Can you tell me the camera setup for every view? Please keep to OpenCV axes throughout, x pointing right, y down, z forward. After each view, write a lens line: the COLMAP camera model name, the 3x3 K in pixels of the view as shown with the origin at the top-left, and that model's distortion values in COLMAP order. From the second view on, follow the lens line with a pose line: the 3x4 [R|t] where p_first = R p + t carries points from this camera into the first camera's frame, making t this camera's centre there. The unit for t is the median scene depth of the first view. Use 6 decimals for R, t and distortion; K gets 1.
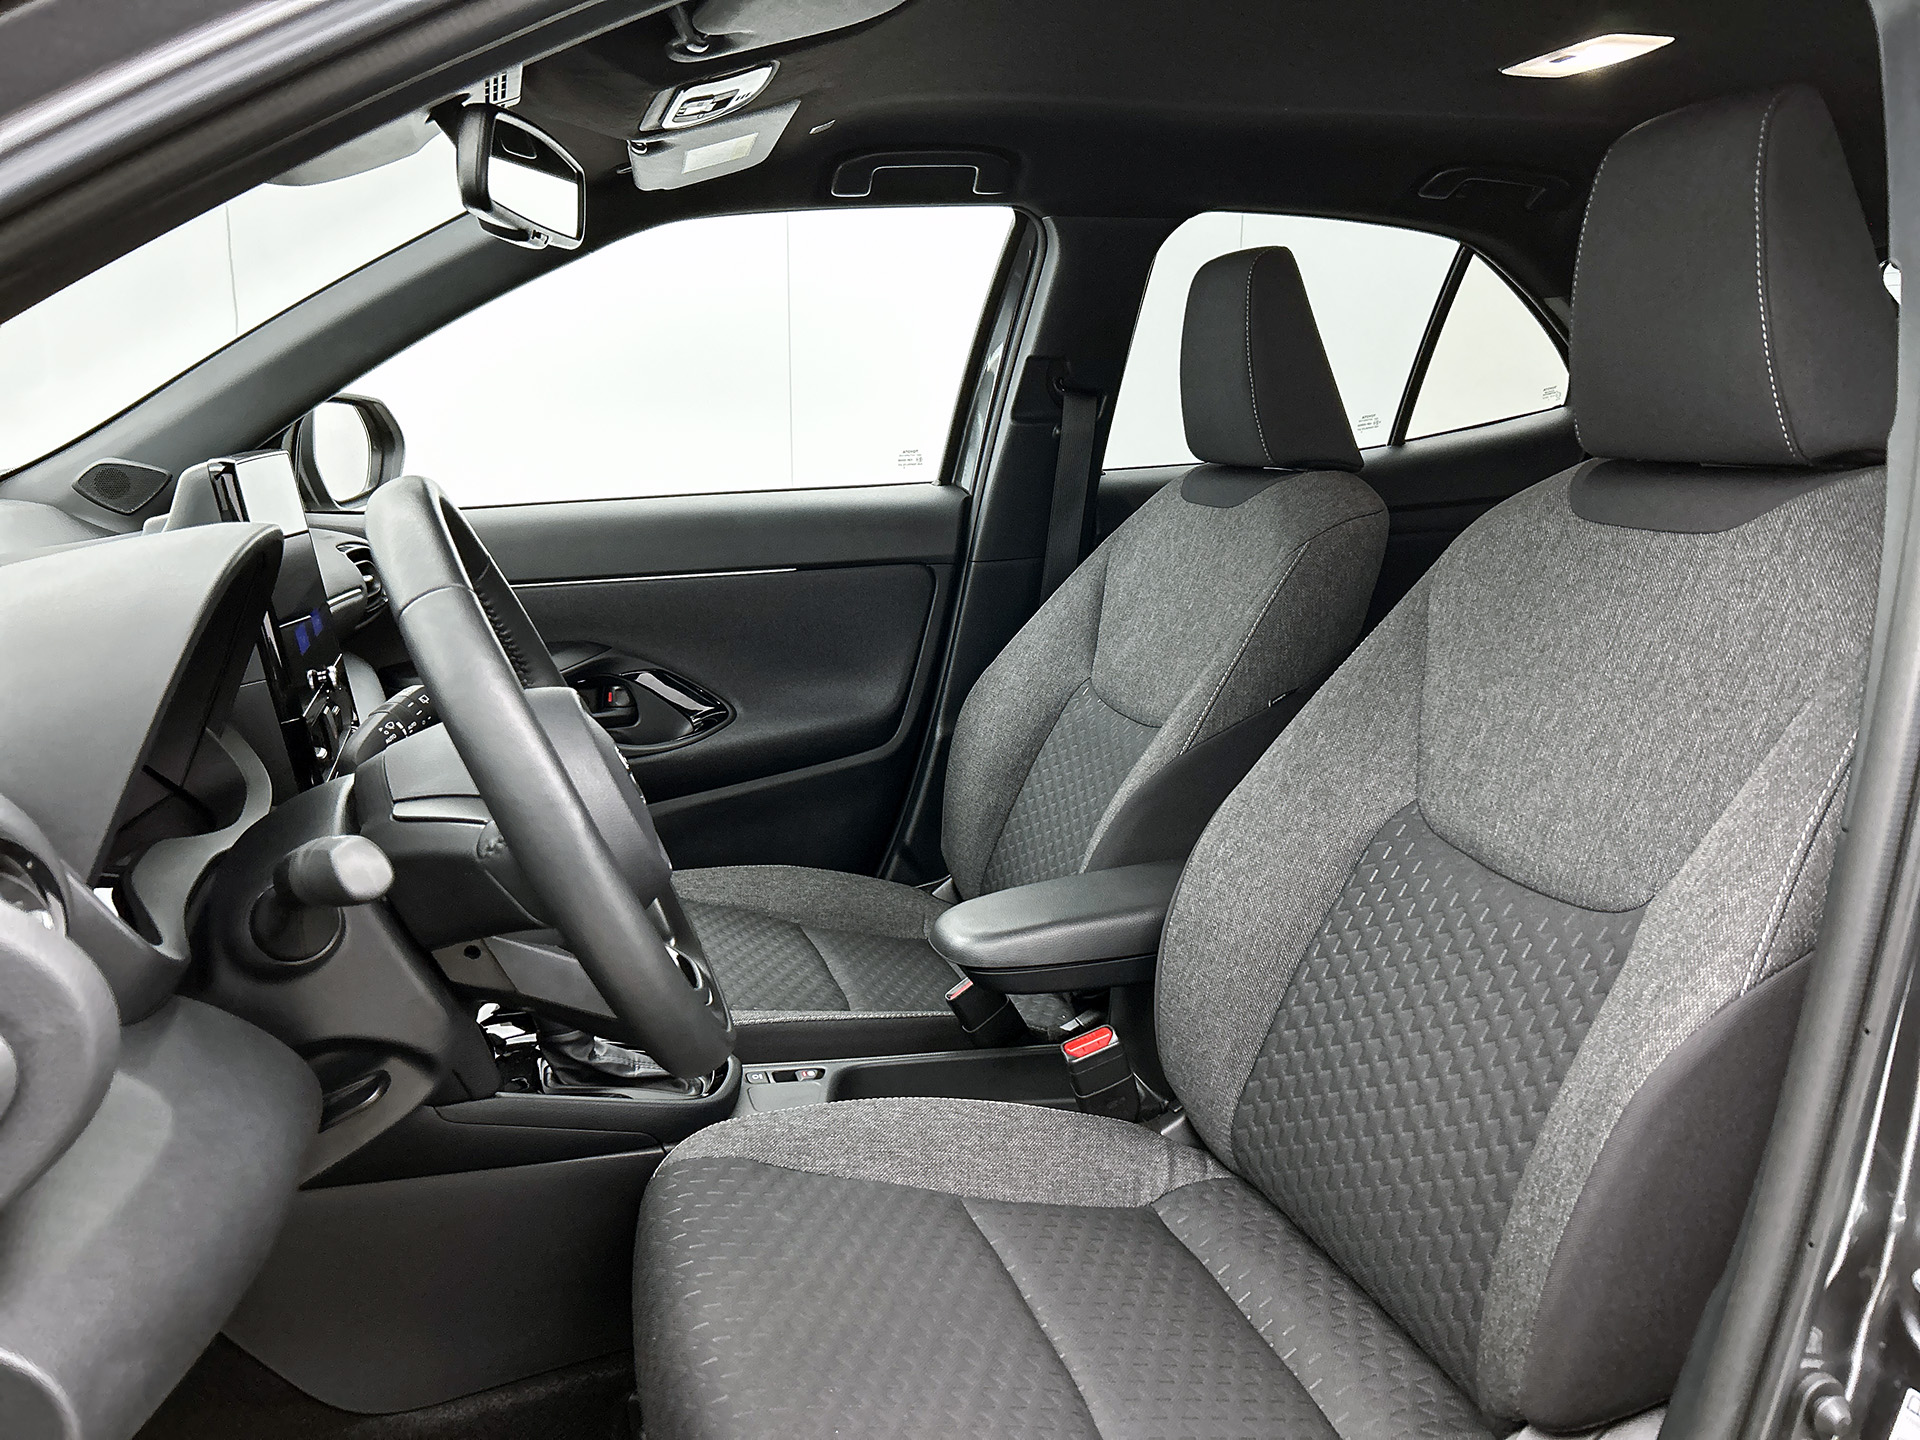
lens RADIAL K [[1452.5, 0, 960.0], [0, 1452.5, 720.0], [0, 0, 1]] dist [-0.008218, -0.060407]
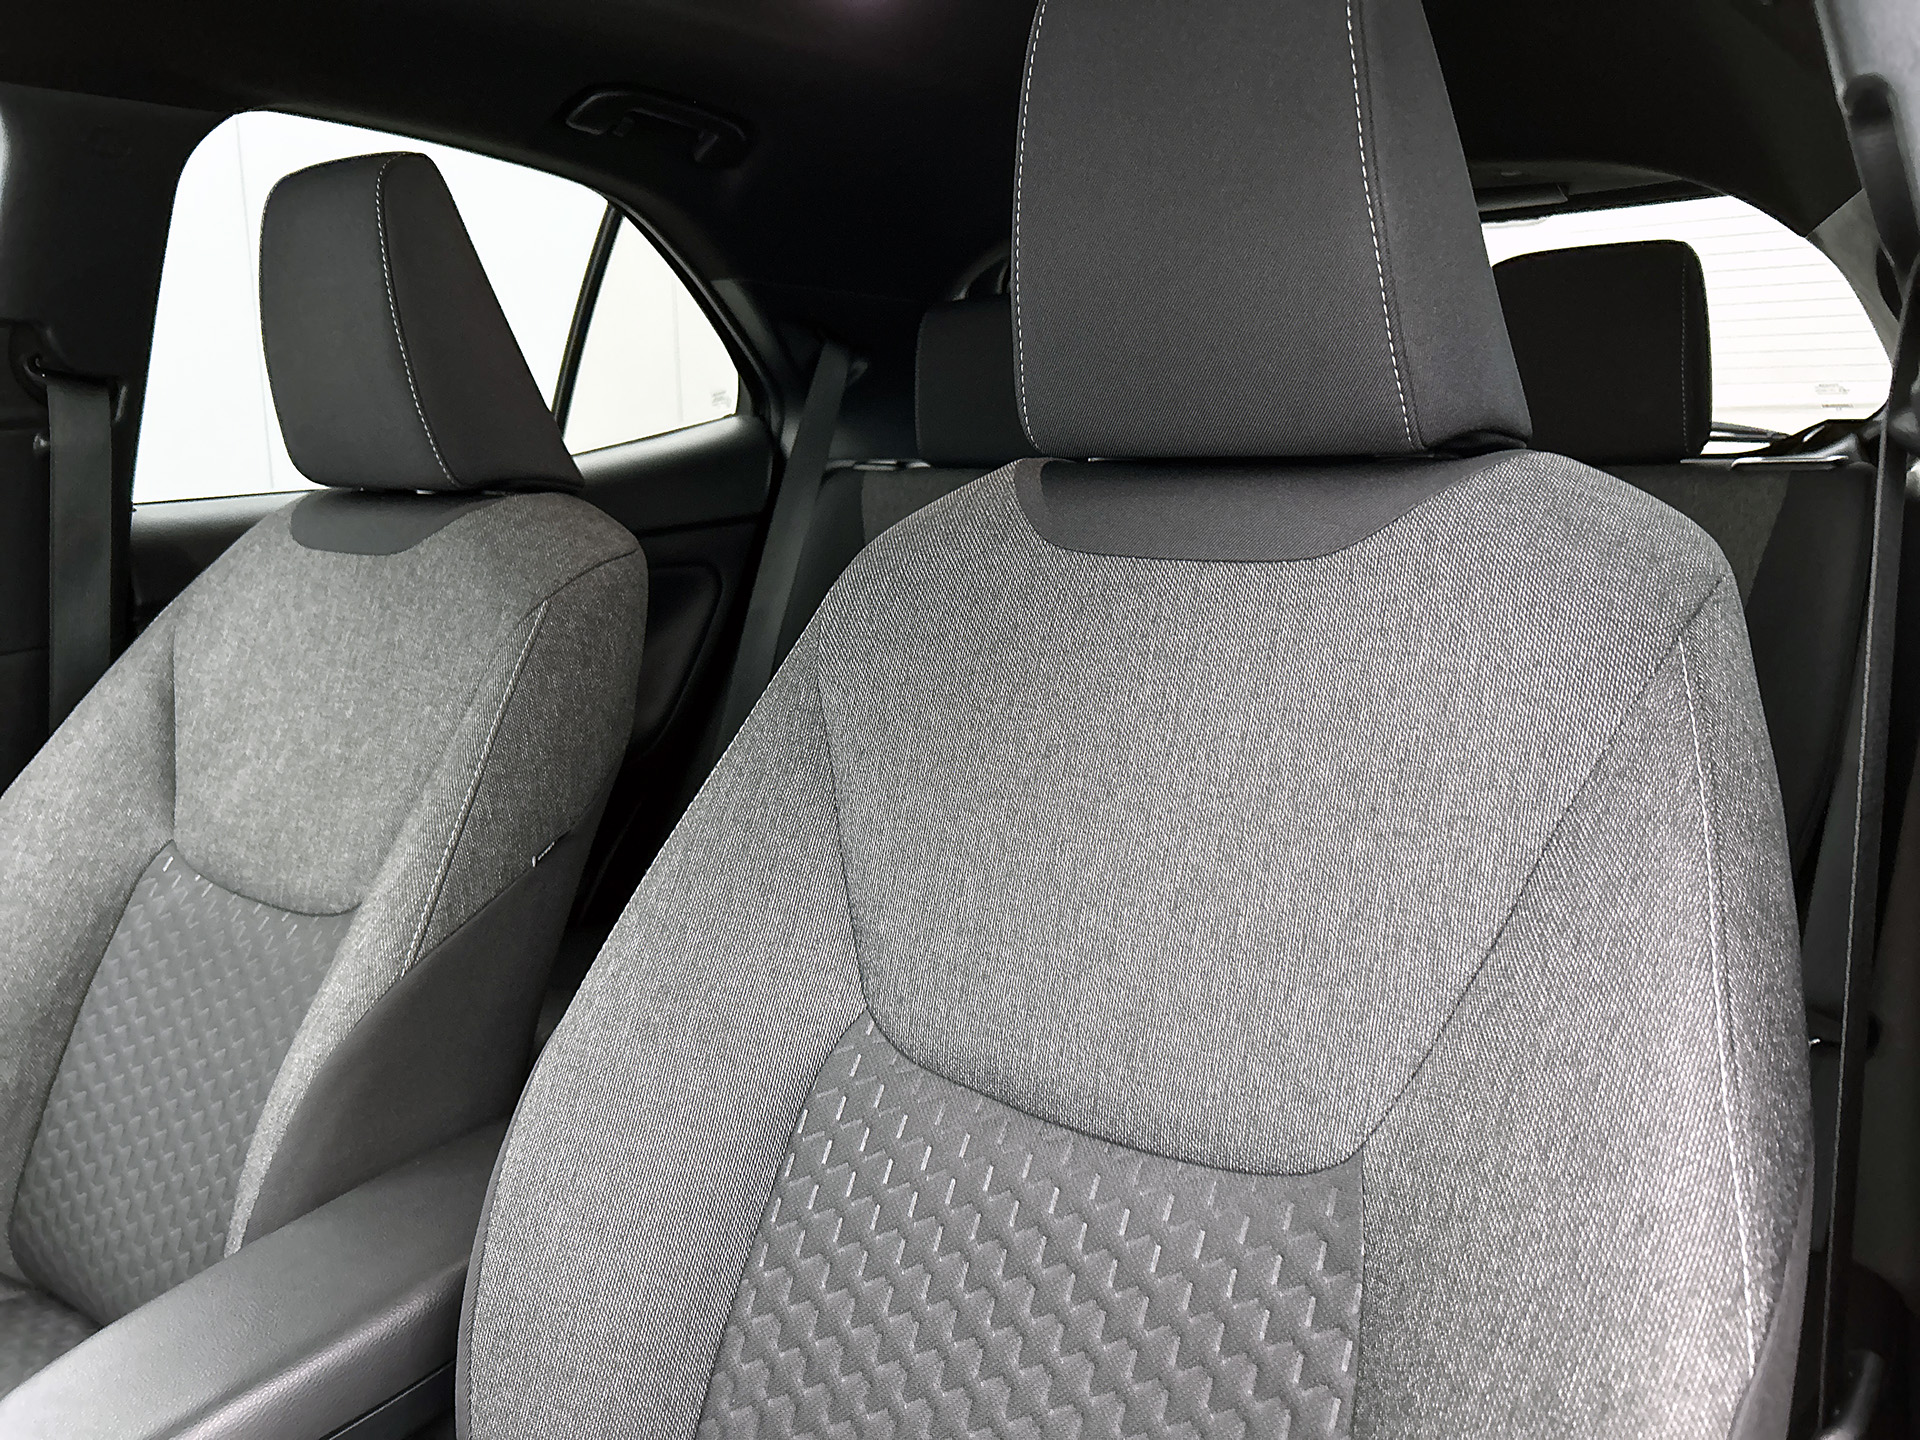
lens RADIAL K [[1452.6, 0, 960.0], [0, 1452.6, 720.0], [0, 0, 1]] dist [0.077233, -0.087808]
pose [[0.799025, -0.119904, 0.589222, -0.006300], [0.131737, 0.991017, 0.023024, -0.058011], [-0.586690, 0.059226, 0.807643, 0.345893]]
